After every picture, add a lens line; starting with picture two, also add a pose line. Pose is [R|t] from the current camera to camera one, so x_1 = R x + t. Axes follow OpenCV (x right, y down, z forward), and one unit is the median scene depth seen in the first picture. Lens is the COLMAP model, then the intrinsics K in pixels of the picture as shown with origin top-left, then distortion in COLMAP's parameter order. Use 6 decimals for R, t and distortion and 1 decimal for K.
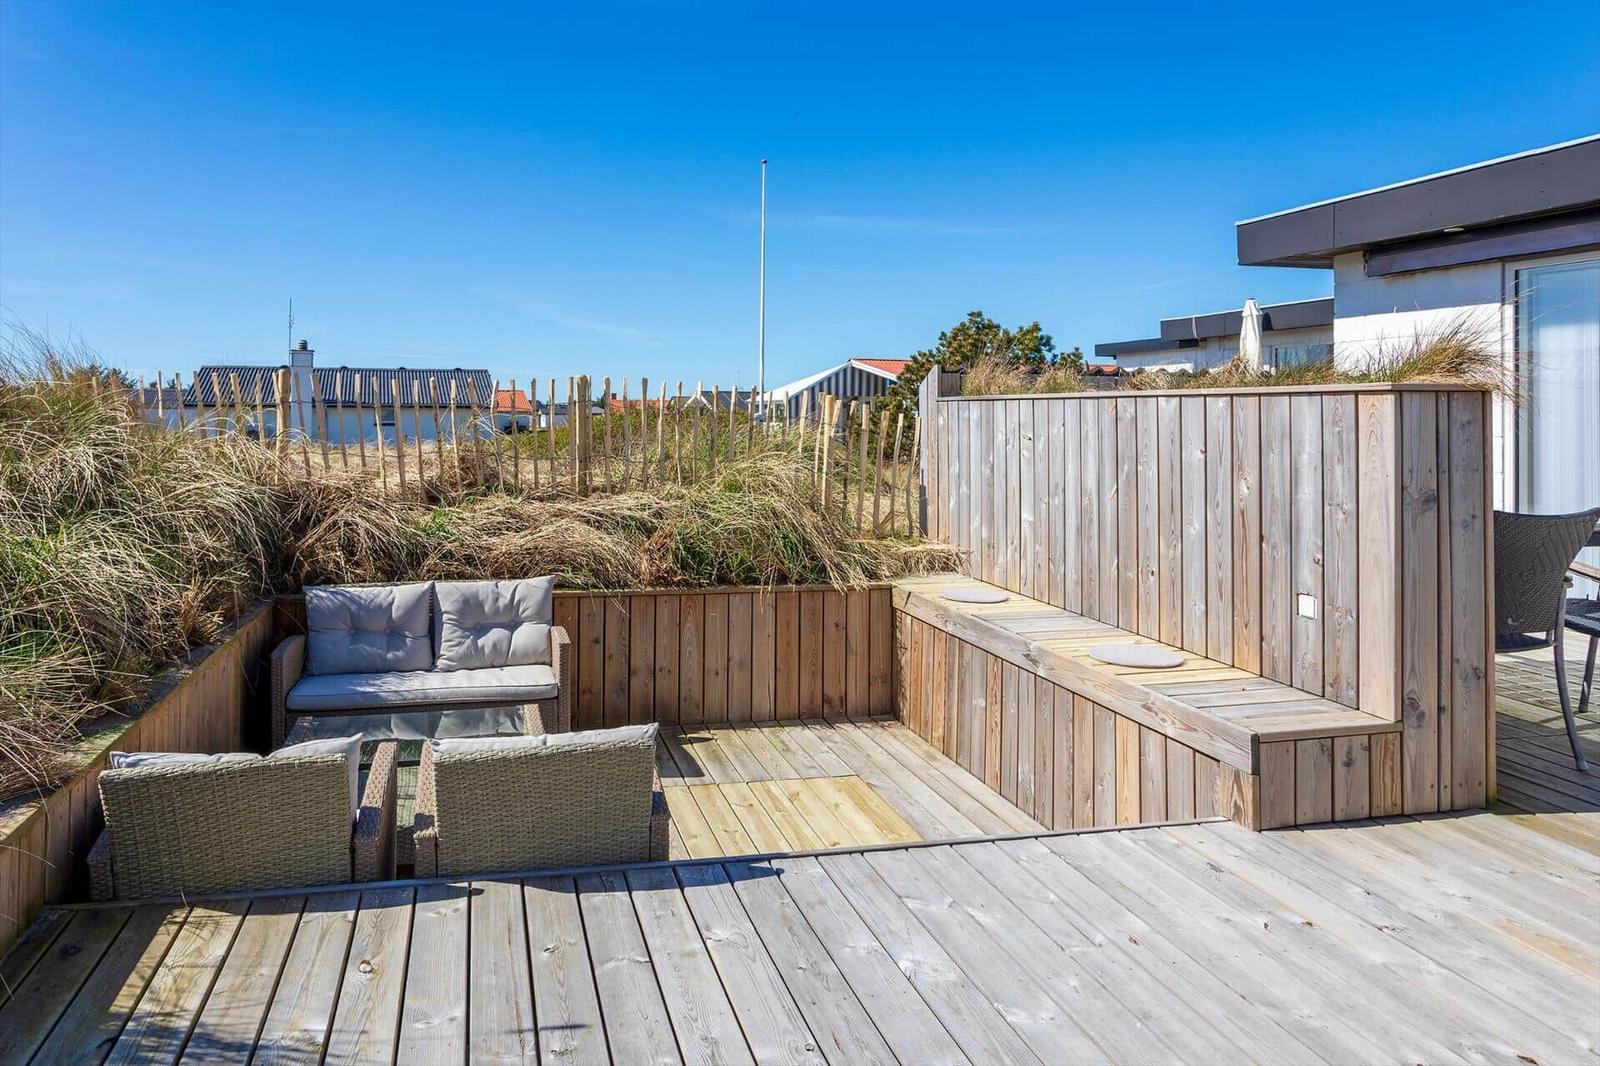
lens RADIAL K [[1008.2, 0, 657.5], [0, 1008.2, 394.5], [0, 0, 1]] dist [-0.005864, -0.000126]
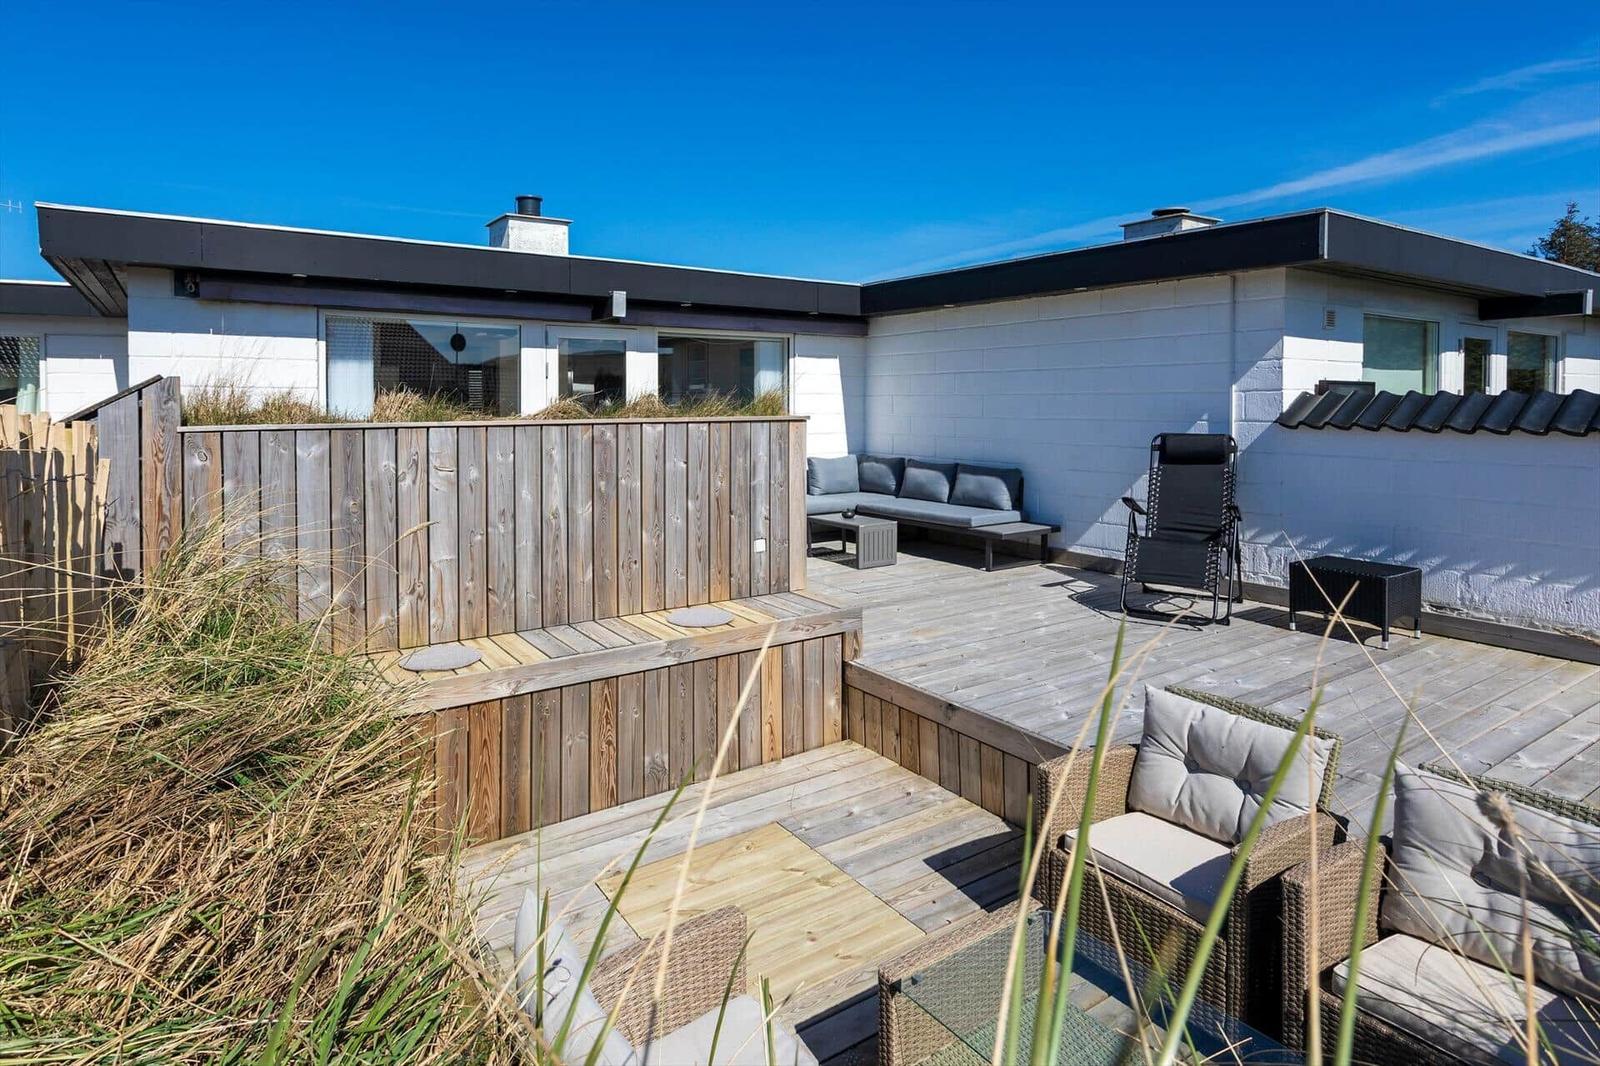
lens RADIAL K [[854.1, 0, 765.4], [0, 854.1, 409.3], [0, 0, 1]] dist [-0.001730, 0.000109]
pose [[-0.389710, -0.016667, 0.920787, -0.467002], [-0.015790, 0.999810, 0.011415, -0.025081], [-0.920802, -0.010091, -0.389900, 1.059453]]
